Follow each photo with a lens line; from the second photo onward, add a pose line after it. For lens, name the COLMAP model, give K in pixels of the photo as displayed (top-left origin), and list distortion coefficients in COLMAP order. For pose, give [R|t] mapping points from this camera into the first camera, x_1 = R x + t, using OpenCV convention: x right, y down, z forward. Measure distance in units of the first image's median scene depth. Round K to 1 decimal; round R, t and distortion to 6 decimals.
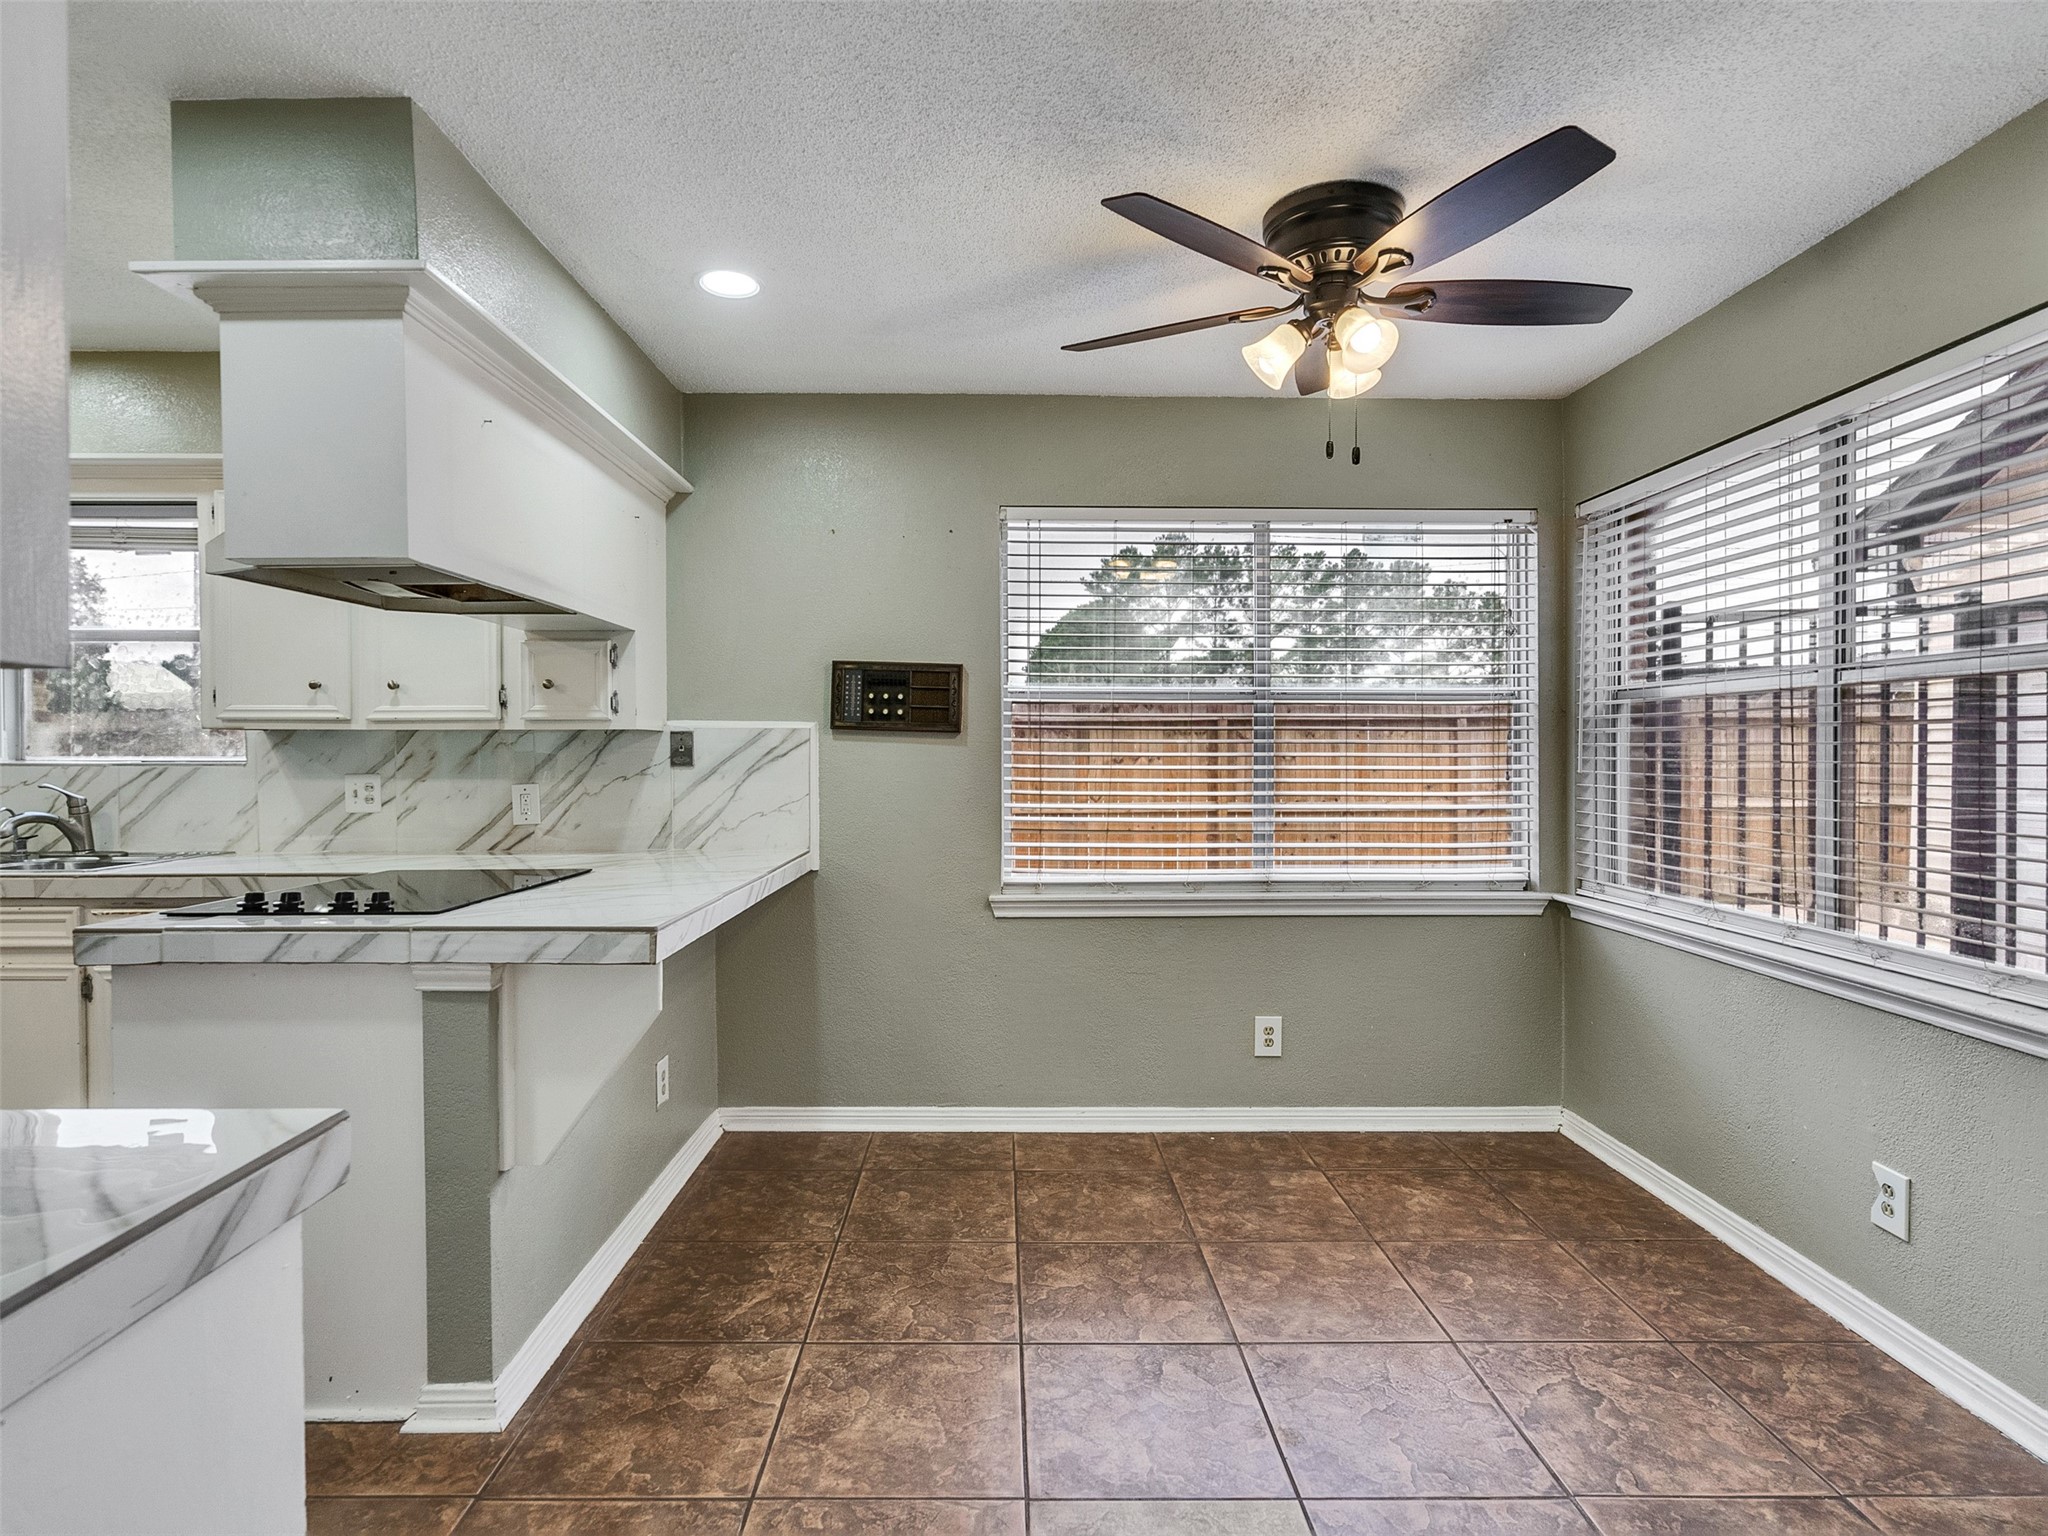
lens RADIAL K [[1052.1, 0, 1016.7], [0, 1052.1, 770.1], [0, 0, 1]] dist [-0.000863, 0.000107]
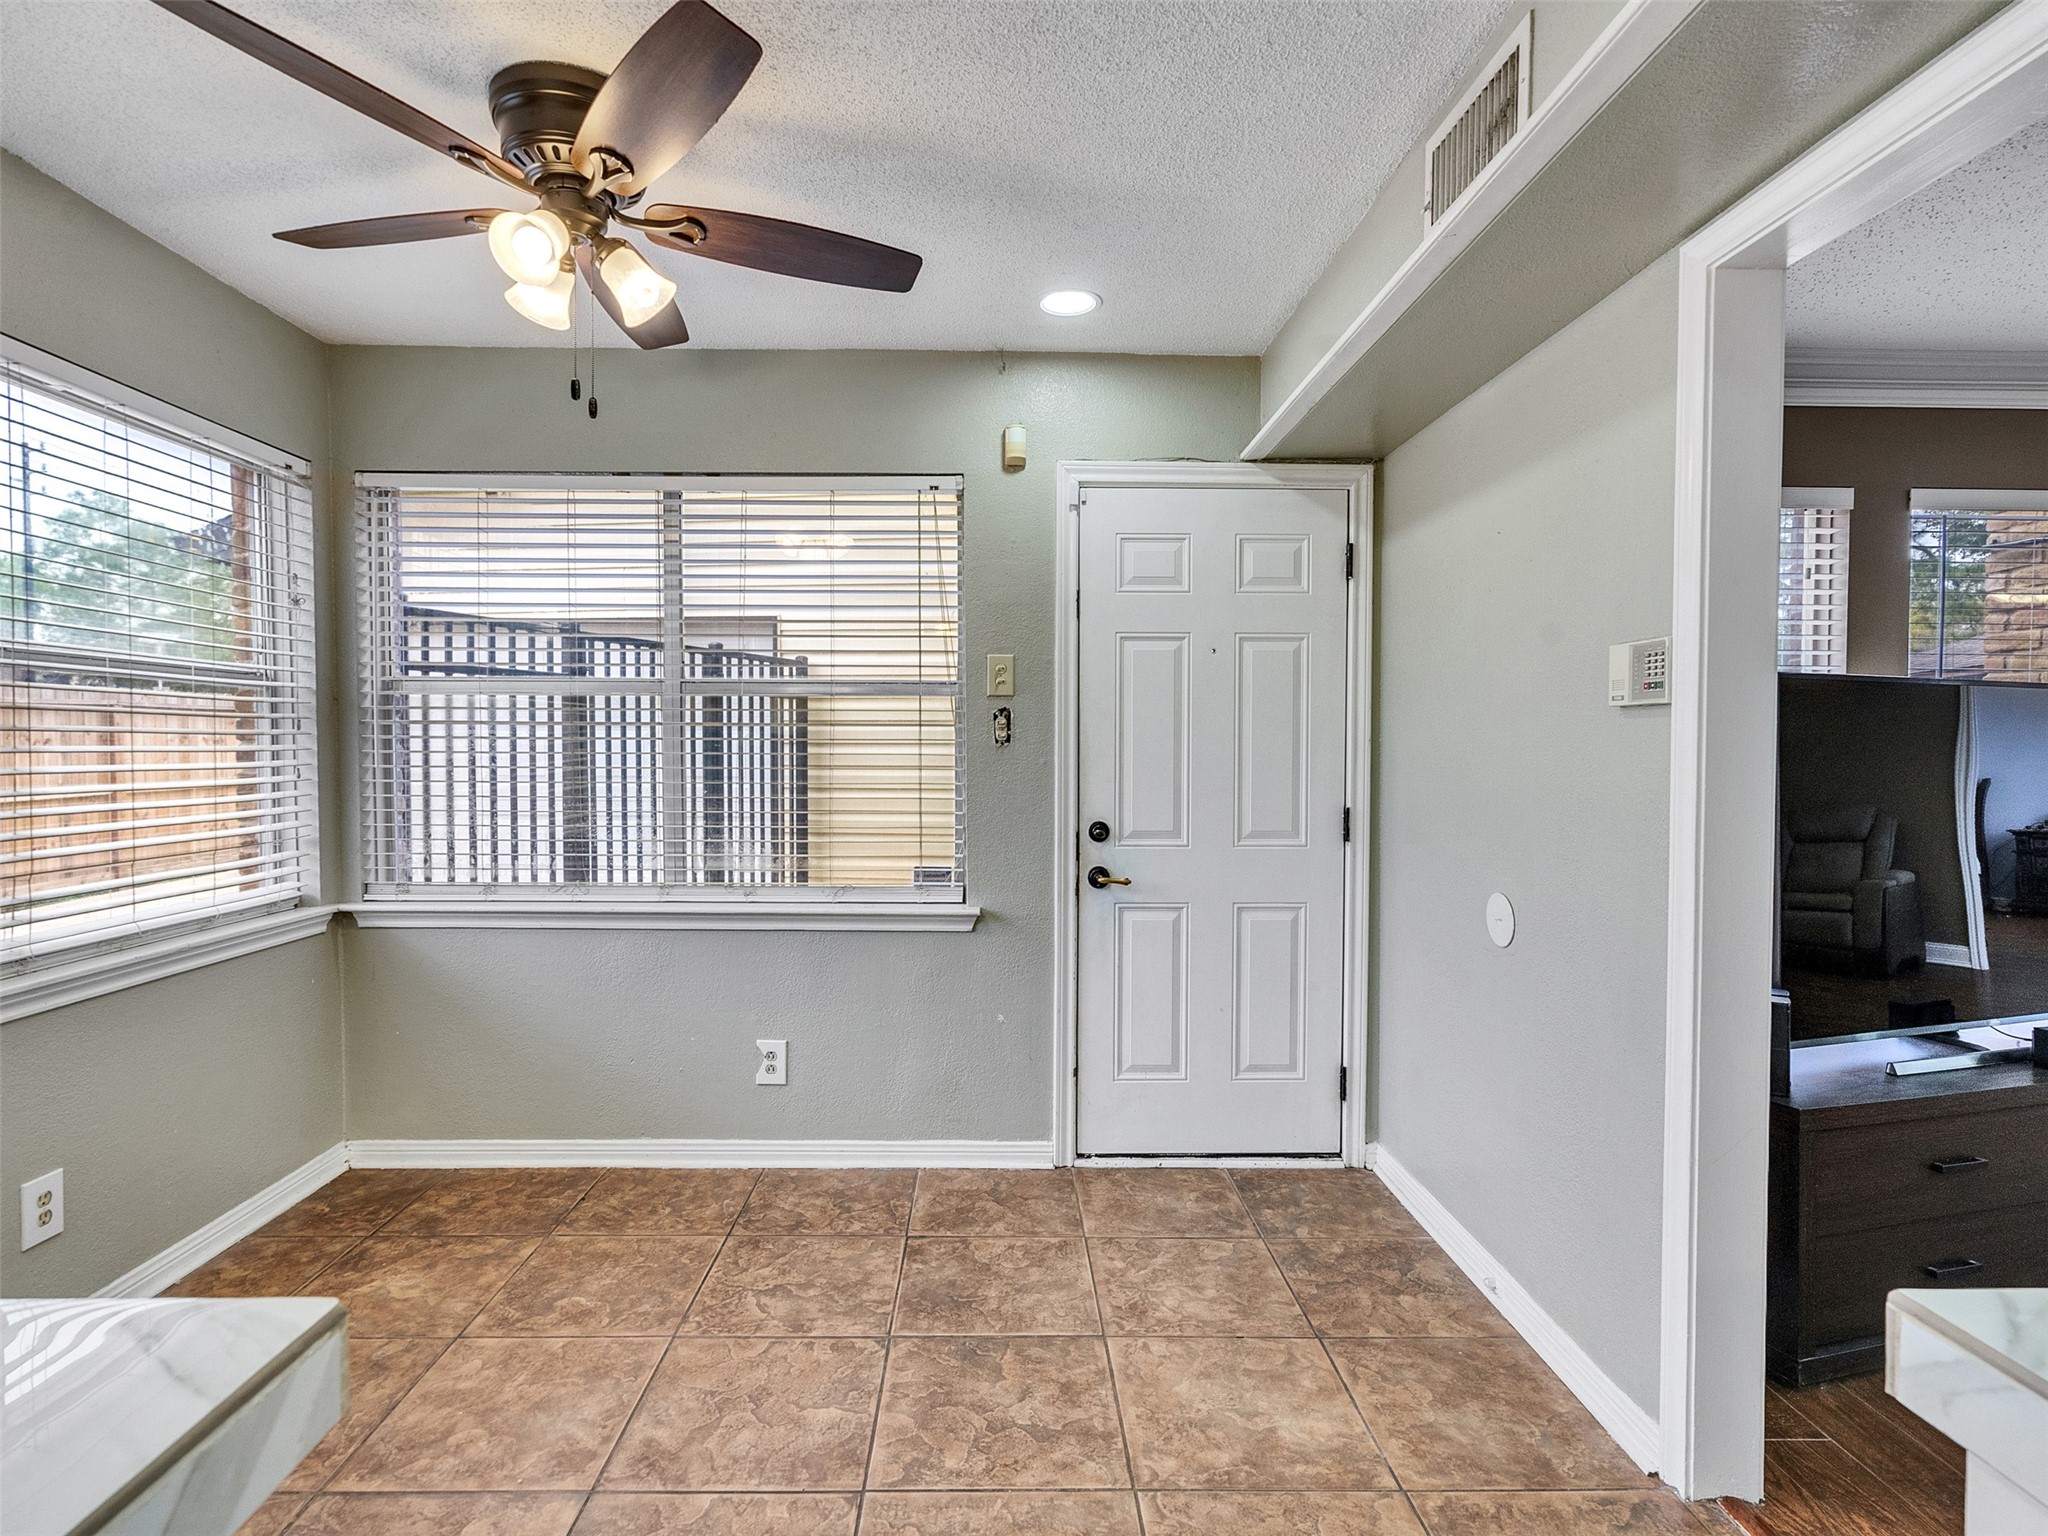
lens RADIAL K [[1052.1, 0, 985.5], [0, 1052.1, 767.0], [0, 0, 1]] dist [-0.000863, 0.000107]
pose [[-0.008457, -0.018902, 0.999786, -0.497908], [0.011202, 0.999757, 0.018996, -0.011965], [-0.999901, 0.011360, -0.008243, 0.607555]]
